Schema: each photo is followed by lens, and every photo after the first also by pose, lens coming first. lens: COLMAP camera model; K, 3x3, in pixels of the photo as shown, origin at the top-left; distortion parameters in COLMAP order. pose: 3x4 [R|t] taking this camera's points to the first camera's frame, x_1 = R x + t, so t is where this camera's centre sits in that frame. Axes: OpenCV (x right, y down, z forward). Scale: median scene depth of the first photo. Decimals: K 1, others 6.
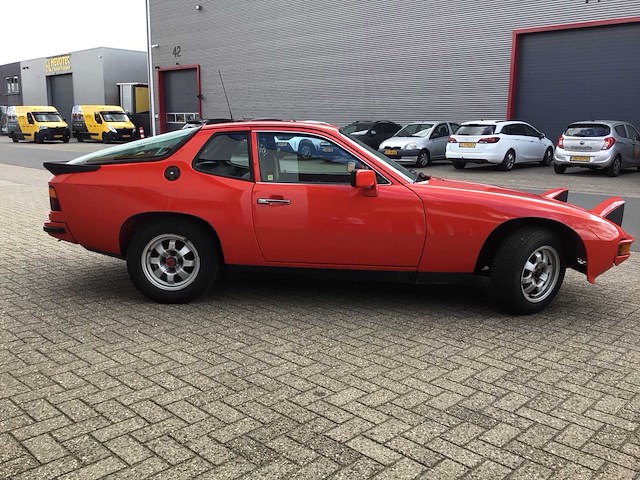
lens RADIAL K [[583.3, 0, 314.6], [0, 583.3, 237.7], [0, 0, 1]] dist [0.015977, 0.000000]
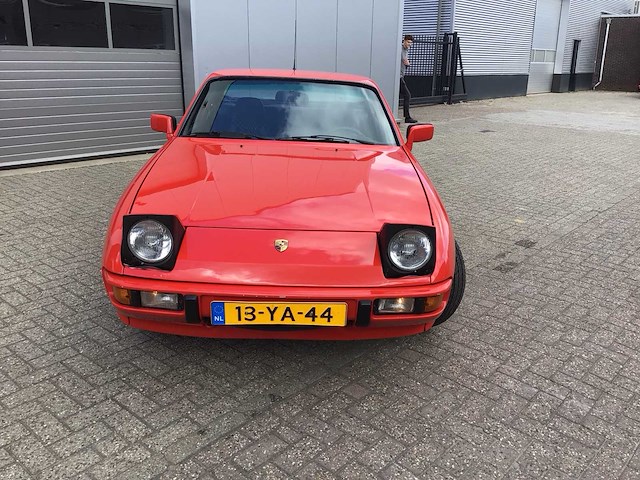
lens RADIAL K [[583.3, 0, 320.8], [0, 583.3, 234.8], [0, 0, 1]] dist [0.015977, 0.000000]
pose [[0.056978, 0.275671, -0.959562, 0.262050], [-0.199068, 0.944961, 0.259655, -0.054766], [0.978328, 0.176224, 0.108719, 0.270020]]
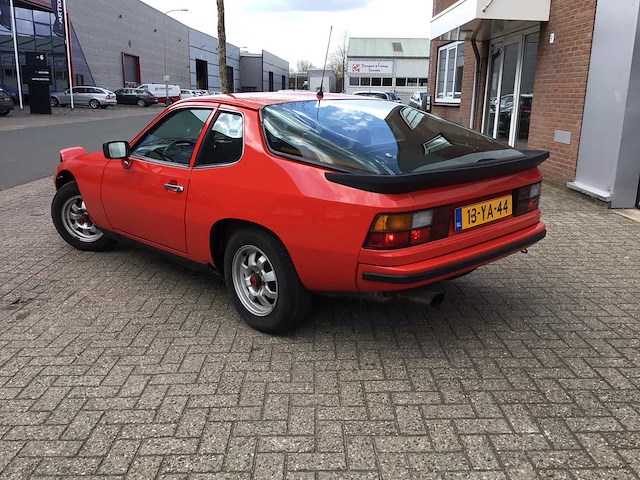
lens RADIAL K [[583.3, 0, 316.4], [0, 583.3, 245.7], [0, 0, 1]] dist [0.015977, 0.000000]
pose [[-0.698711, -0.198956, 0.687182, -0.198114], [0.107758, 0.920323, 0.376022, -0.083718], [-0.707242, 0.336781, -0.621601, 0.428893]]
